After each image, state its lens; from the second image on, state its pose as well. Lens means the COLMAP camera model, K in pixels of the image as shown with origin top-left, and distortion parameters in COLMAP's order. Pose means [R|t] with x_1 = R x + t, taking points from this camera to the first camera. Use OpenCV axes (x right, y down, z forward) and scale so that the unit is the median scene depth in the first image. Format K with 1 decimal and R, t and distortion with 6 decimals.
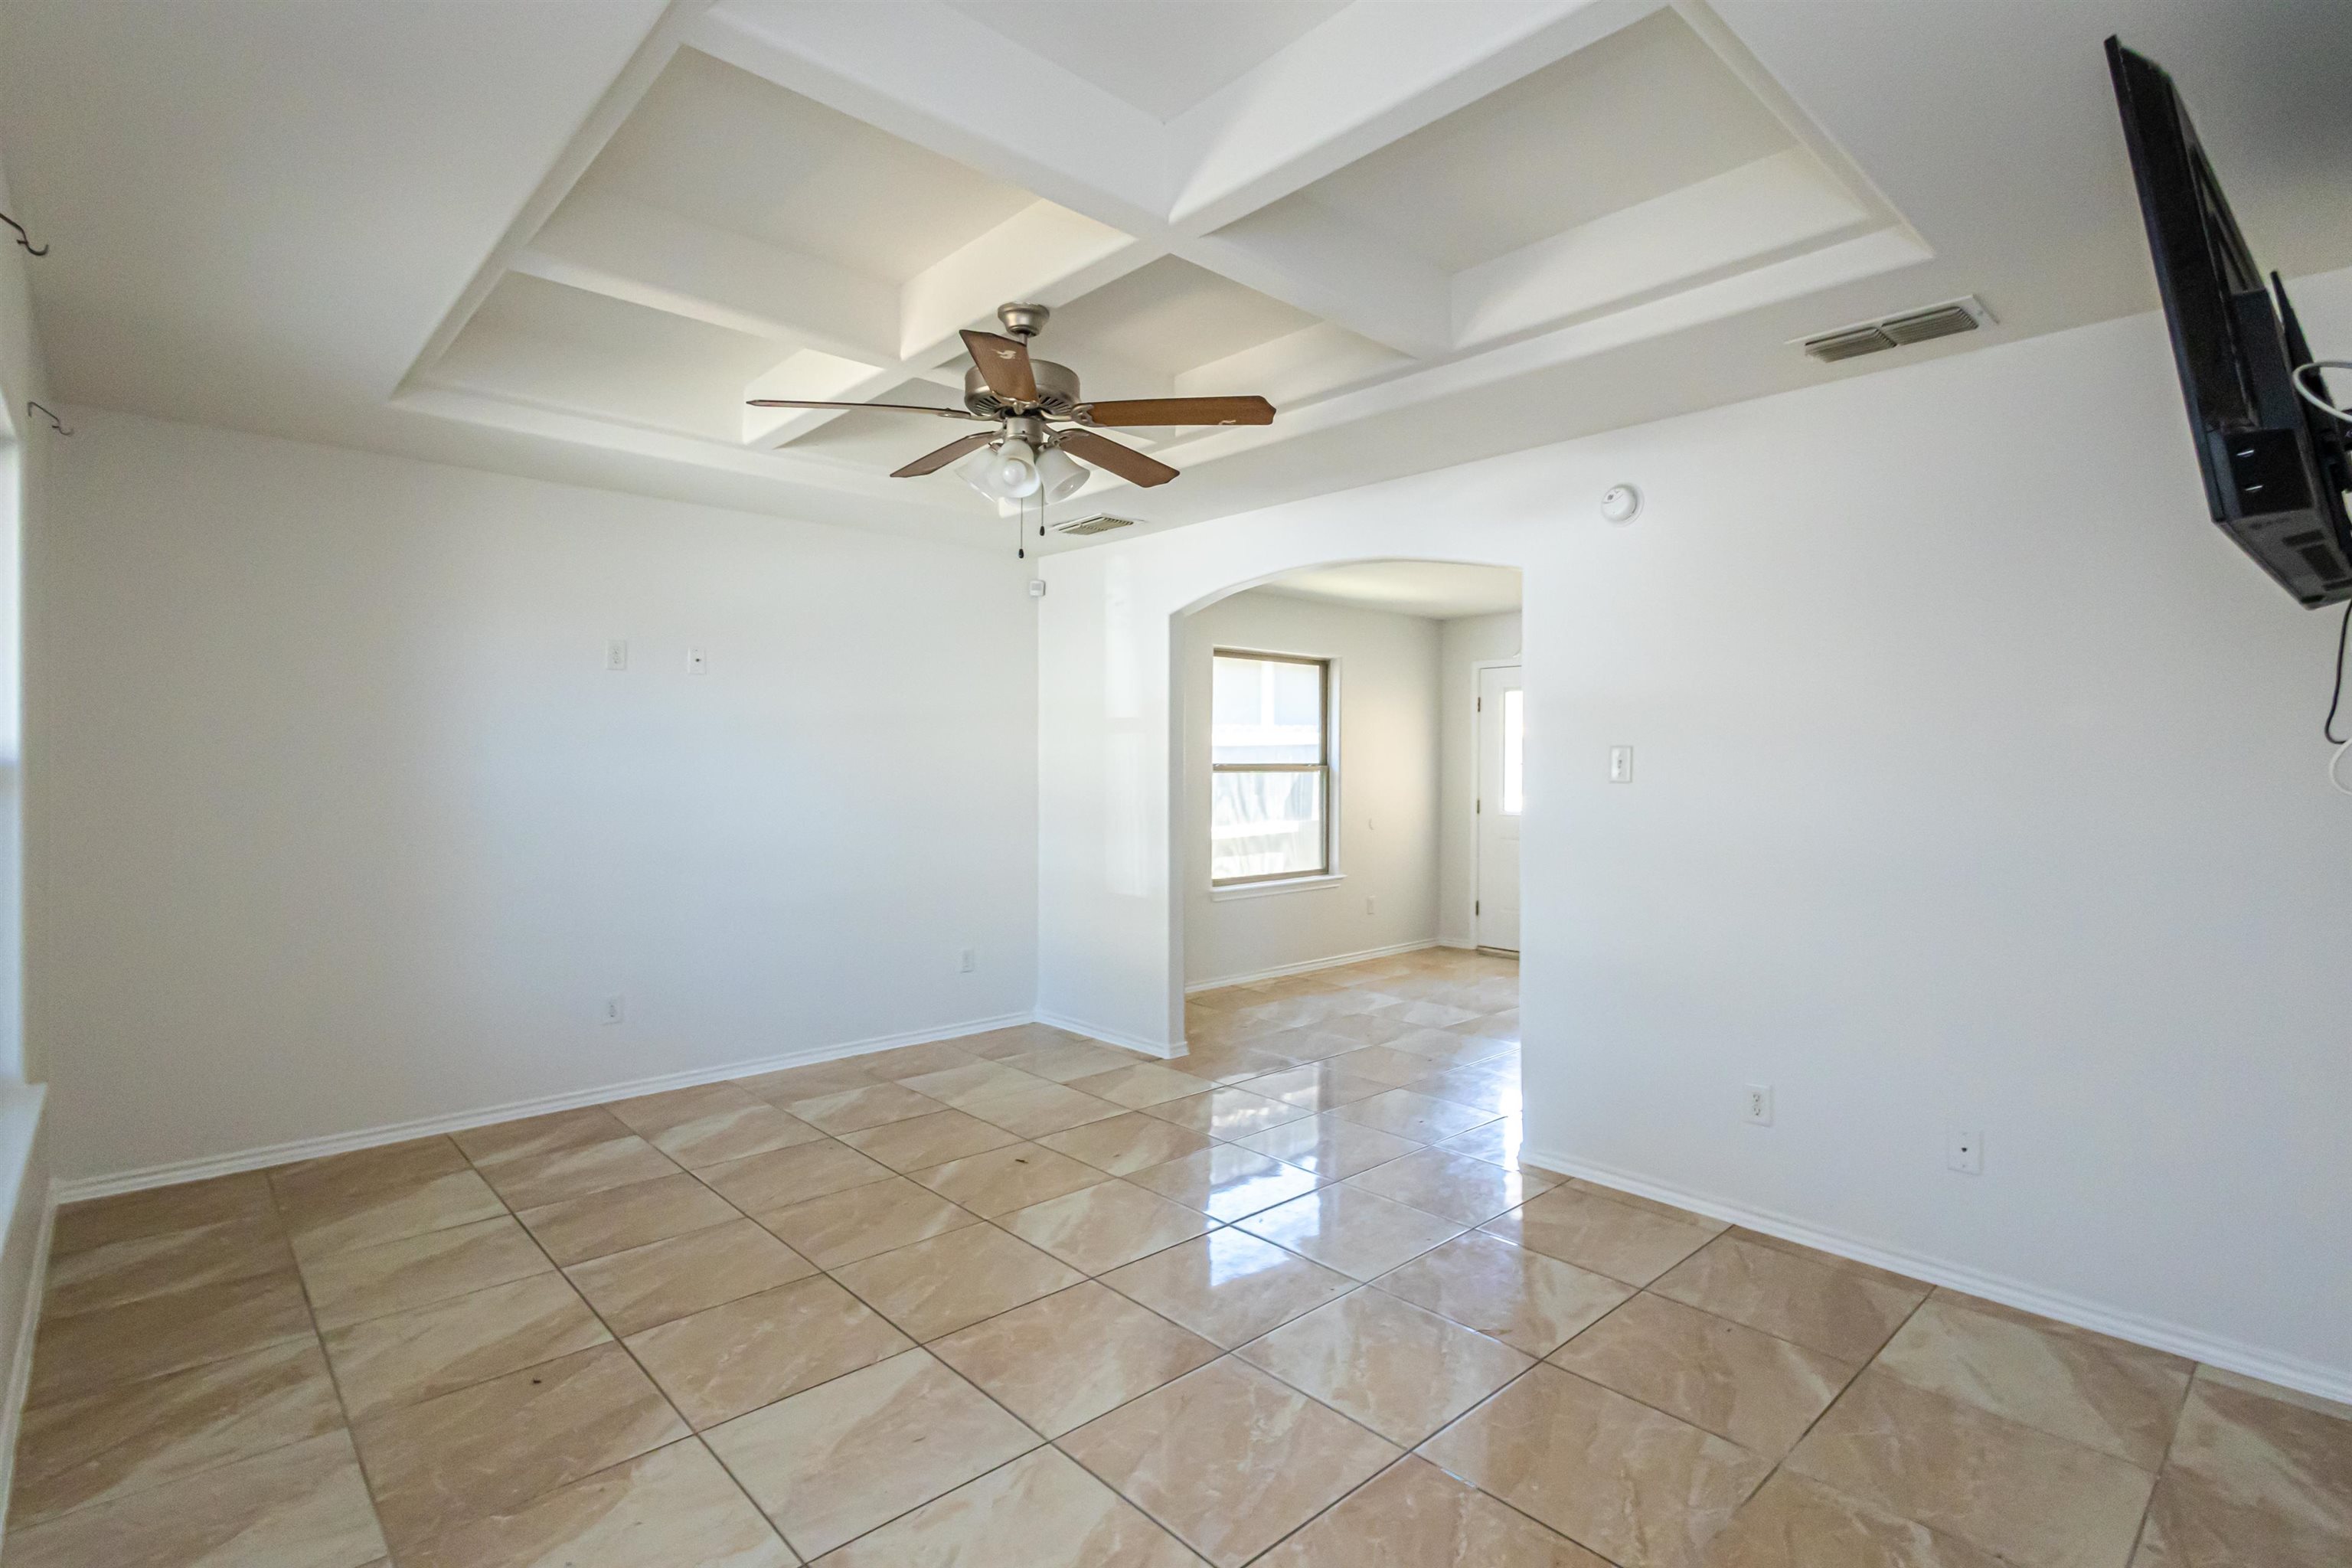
lens RADIAL K [[1100.3, 0, 1169.6], [0, 1100.3, 788.3], [0, 0, 1]] dist [0.000783, 0.000058]
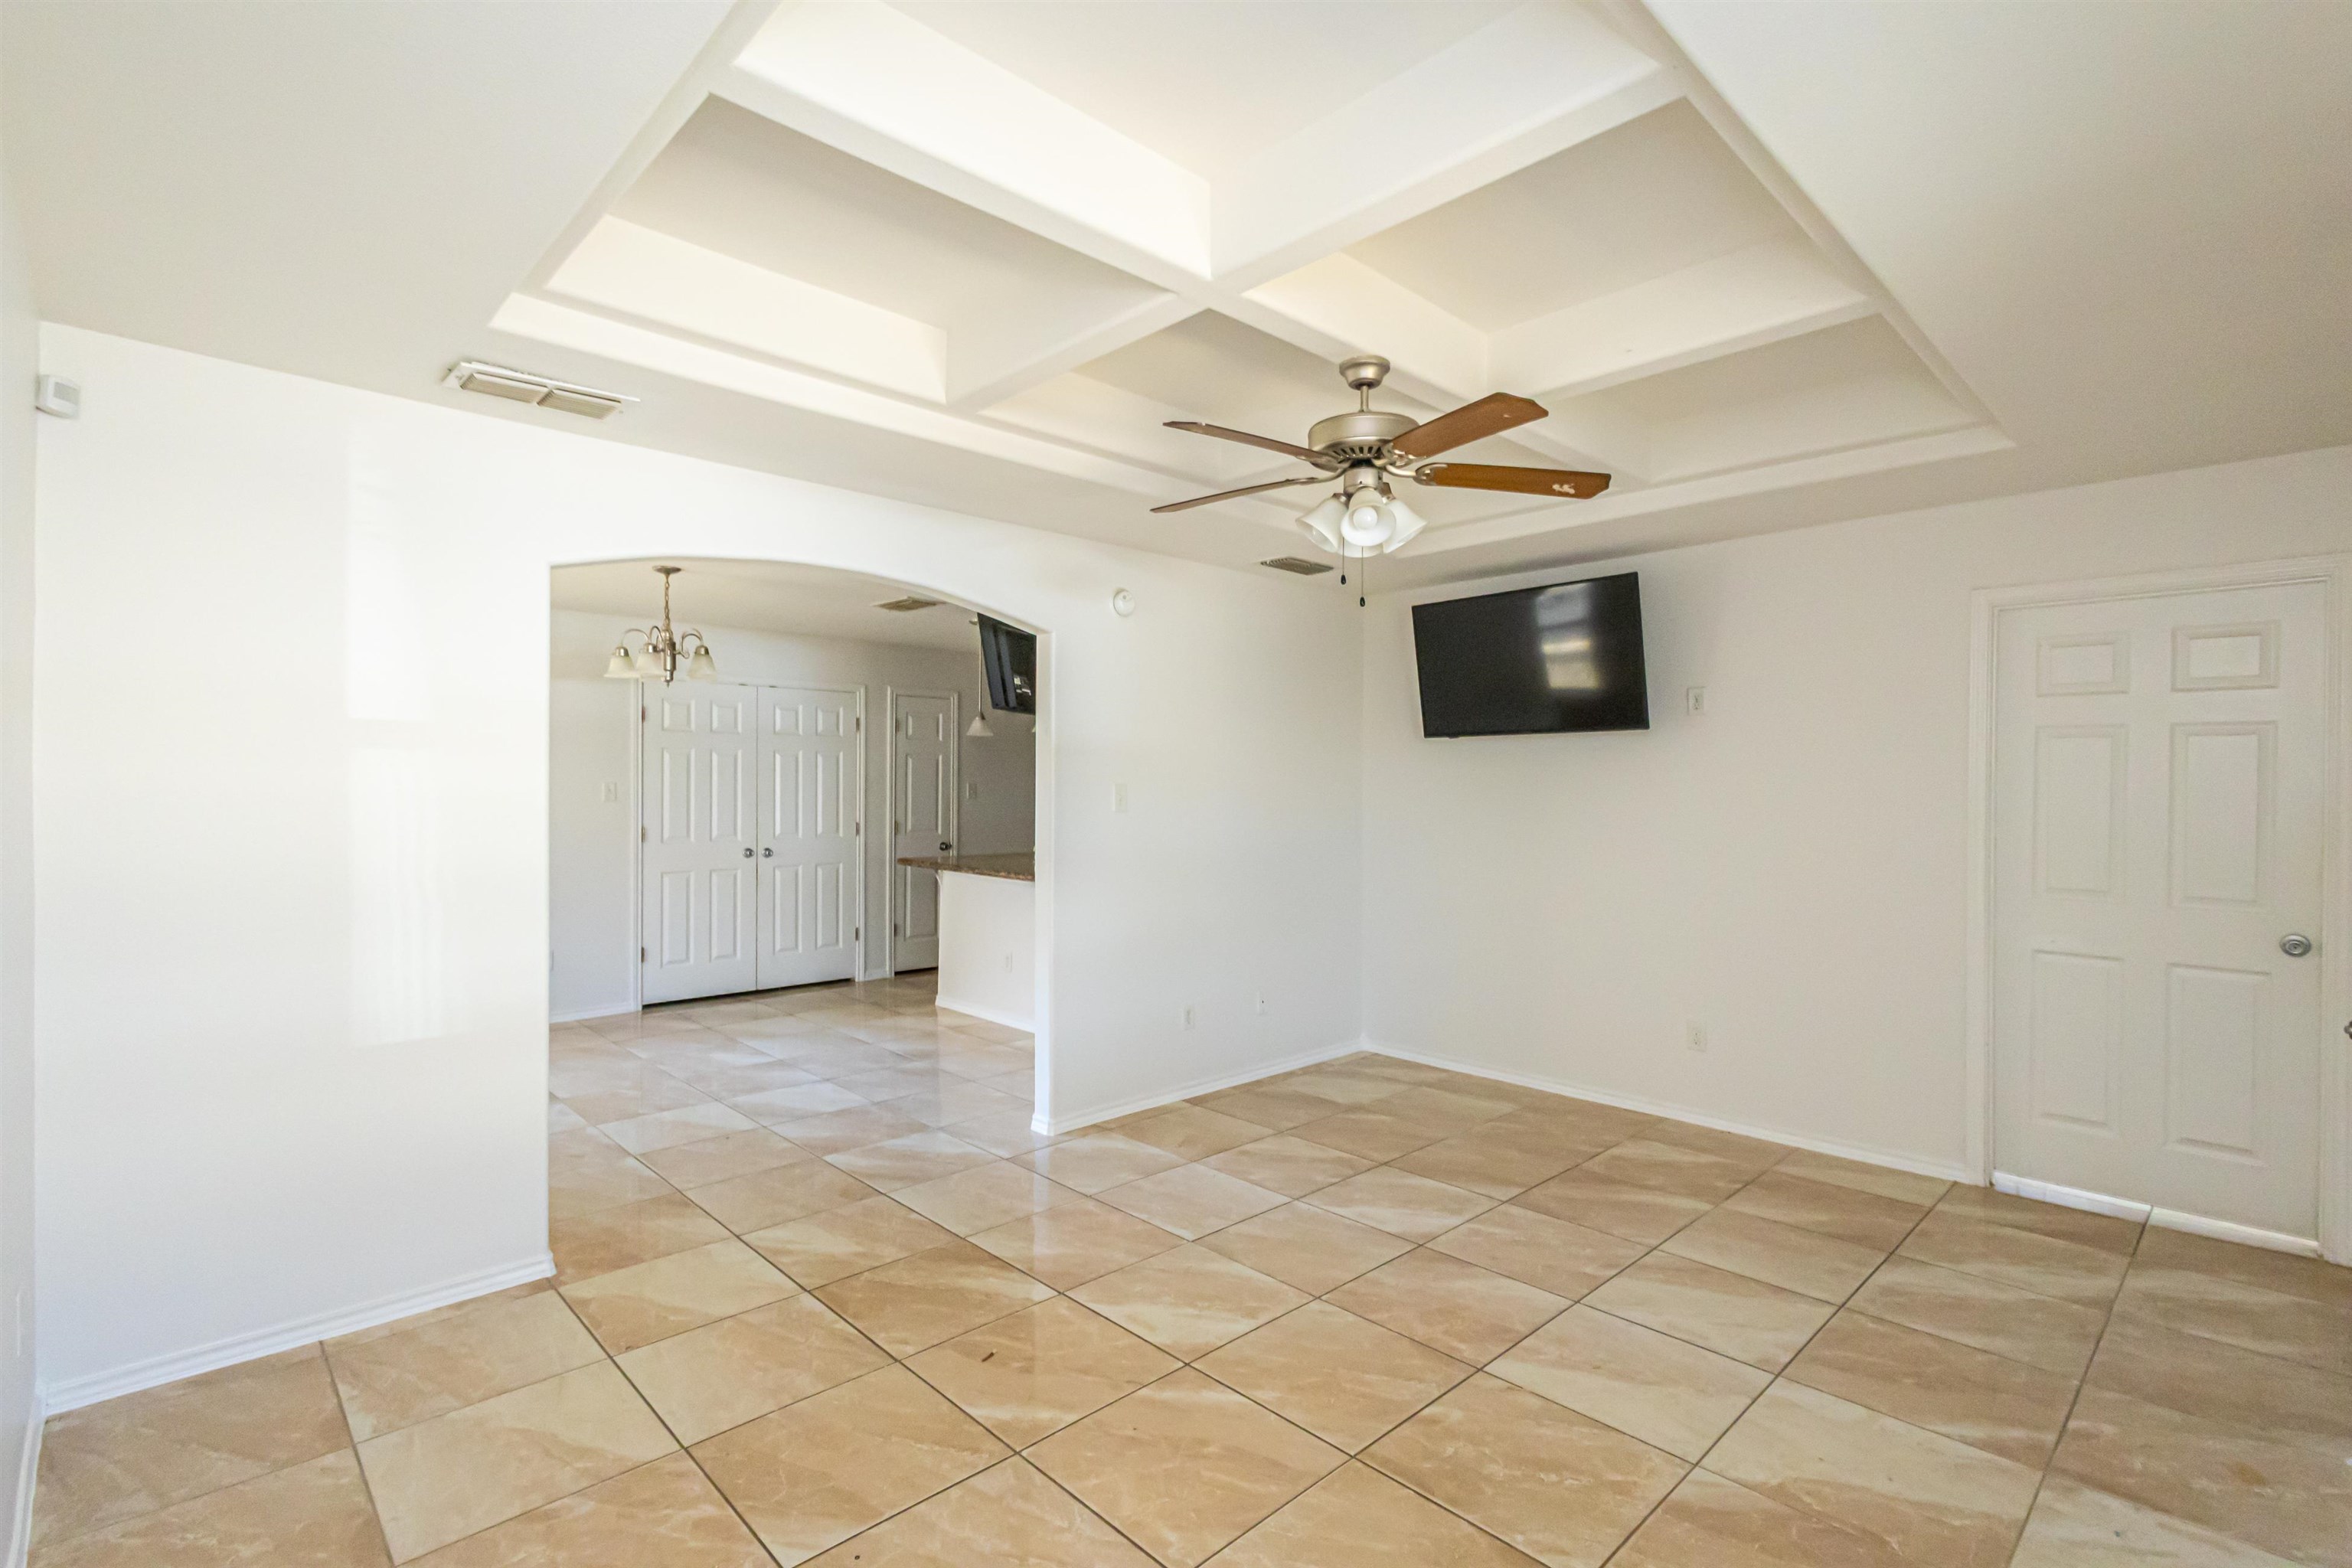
lens RADIAL K [[1084.2, 0, 1186.9], [0, 1084.2, 781.8], [0, 0, 1]] dist [0.001322, -0.000288]
pose [[-0.009325, -0.003105, 0.999952, -1.159867], [0.022190, 0.999748, 0.003312, -0.053903], [-0.999710, 0.022220, -0.009254, 1.185887]]
